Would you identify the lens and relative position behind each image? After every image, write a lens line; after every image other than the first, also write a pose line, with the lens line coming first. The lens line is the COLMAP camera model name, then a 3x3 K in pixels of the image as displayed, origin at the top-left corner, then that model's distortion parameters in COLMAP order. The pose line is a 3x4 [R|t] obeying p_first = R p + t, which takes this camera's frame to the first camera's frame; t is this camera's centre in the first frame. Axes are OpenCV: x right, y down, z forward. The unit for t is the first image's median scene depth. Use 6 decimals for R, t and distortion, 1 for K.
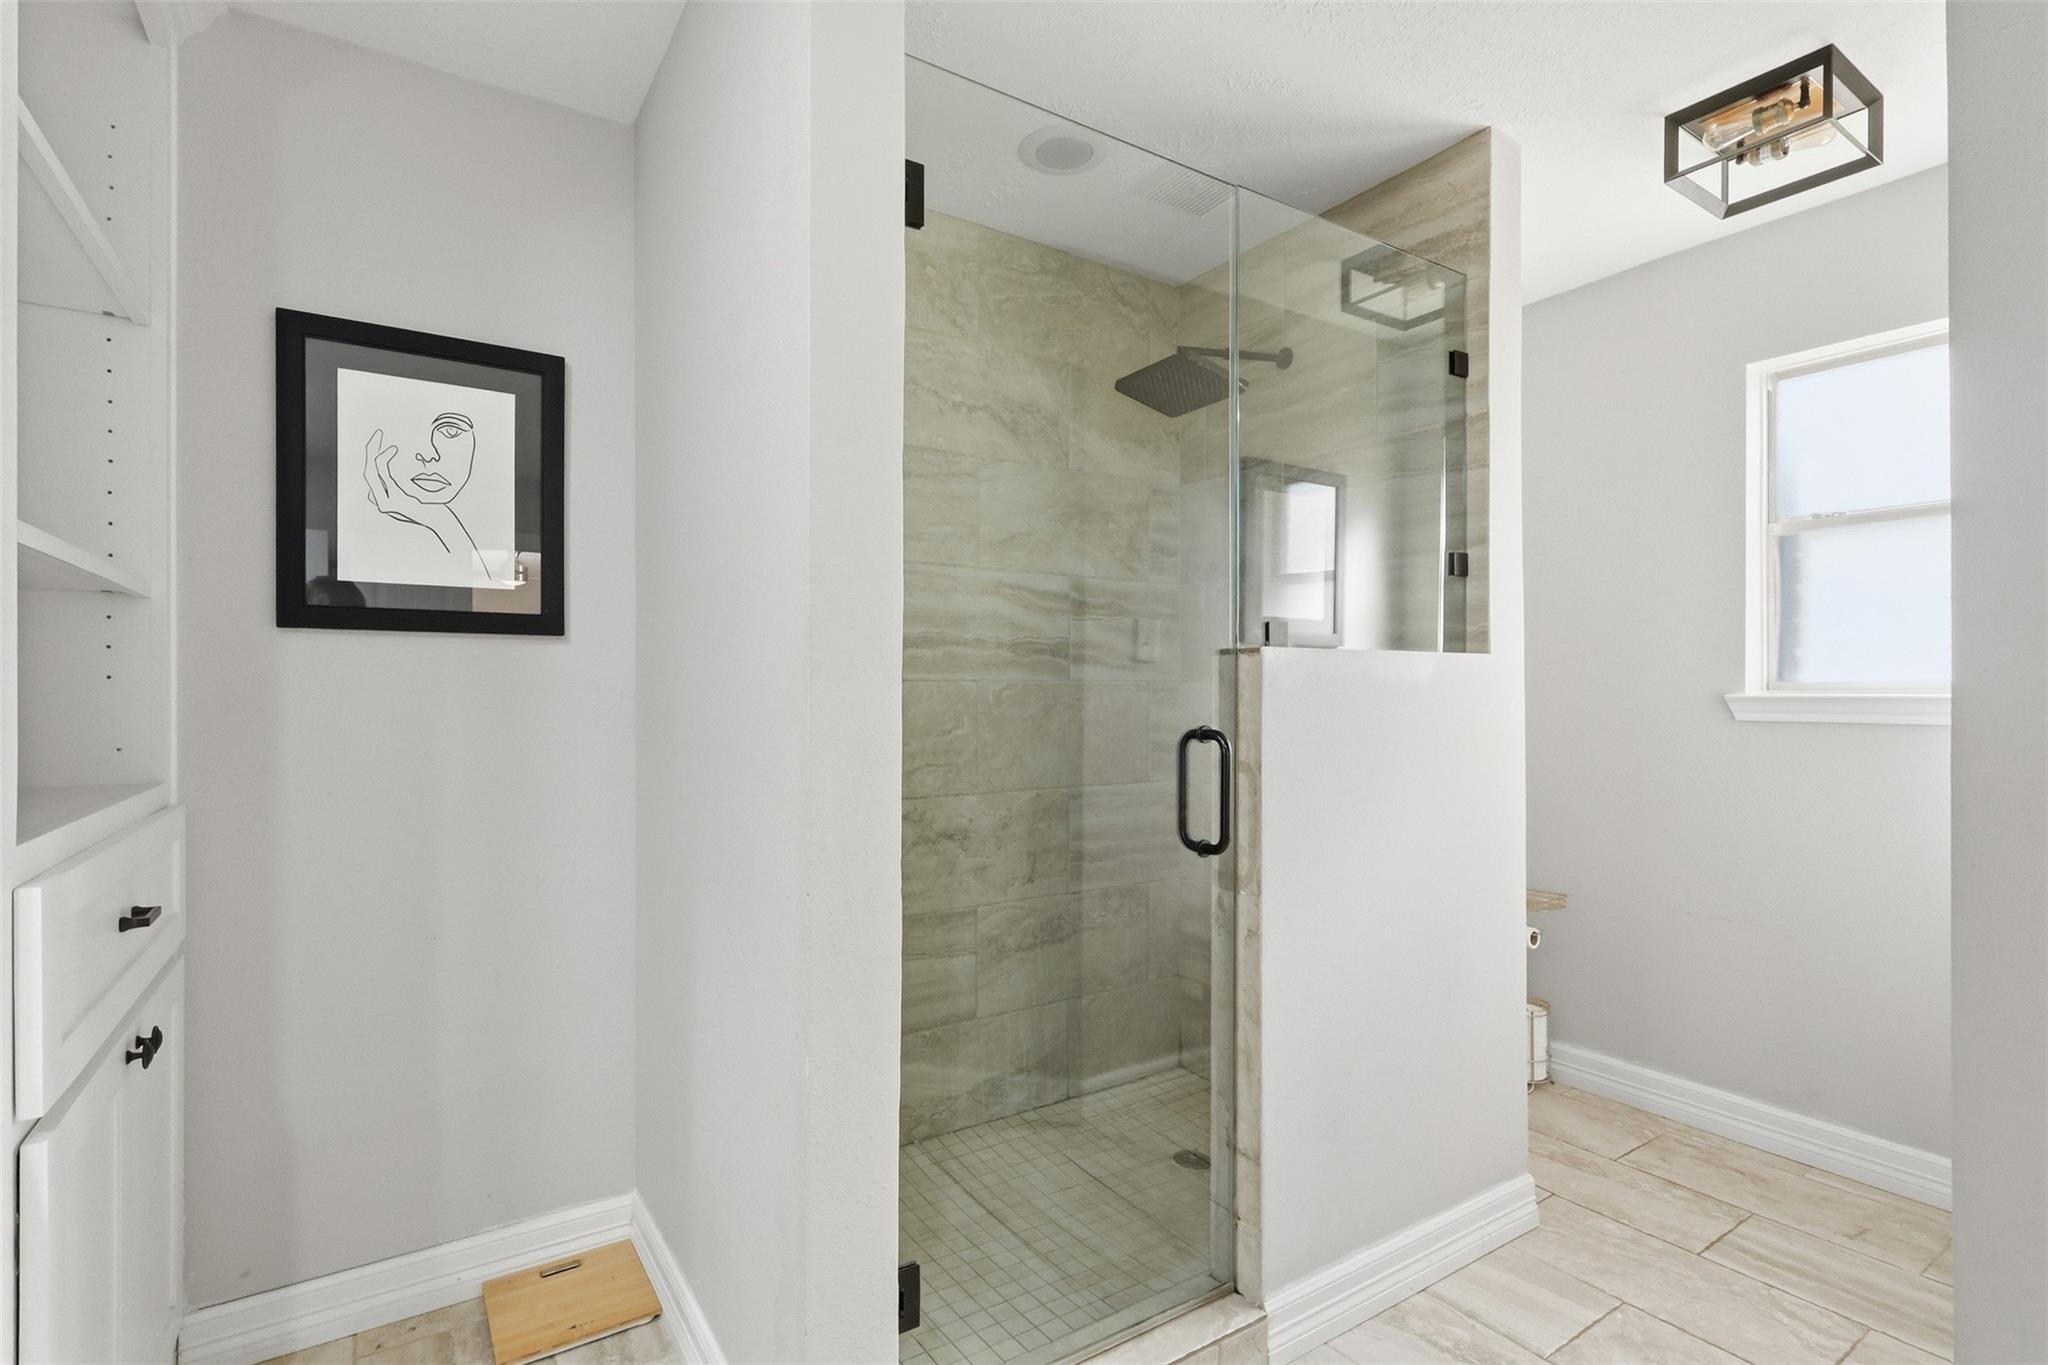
lens RADIAL K [[949.9, 0, 1008.8], [0, 949.9, 694.6], [0, 0, 1]] dist [-0.005508, -0.000582]
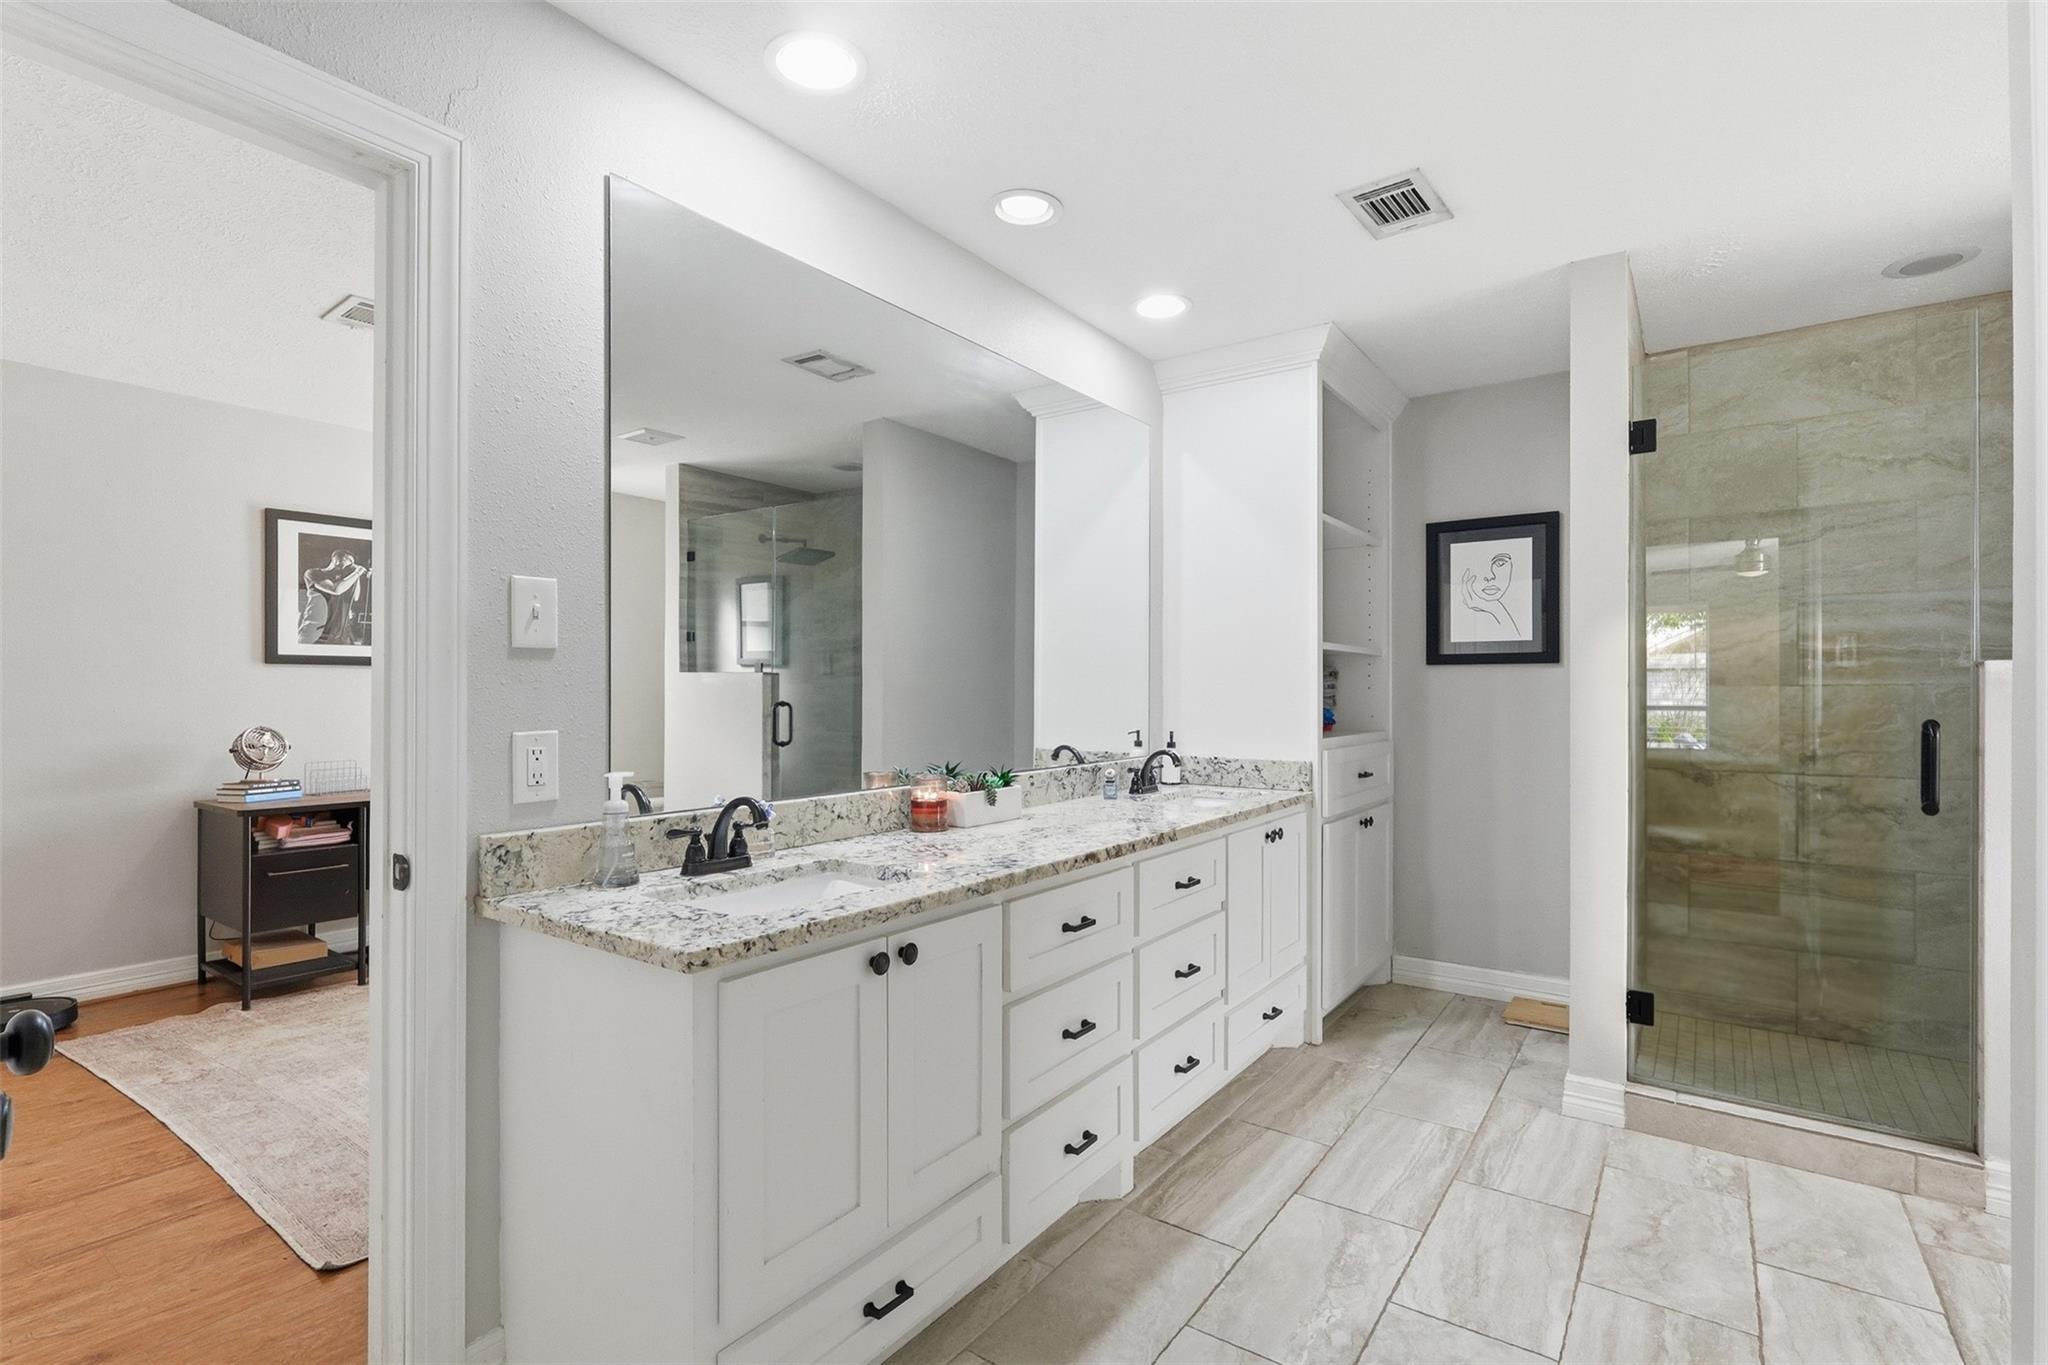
lens RADIAL K [[949.9, 0, 1018.4], [0, 949.9, 687.9], [0, 0, 1]] dist [-0.005508, -0.000582]
pose [[0.353553, -0.002076, -0.935412, 0.705452], [-0.002712, 0.999991, -0.003245, -0.003773], [0.935411, 0.003684, 0.353544, -0.503615]]
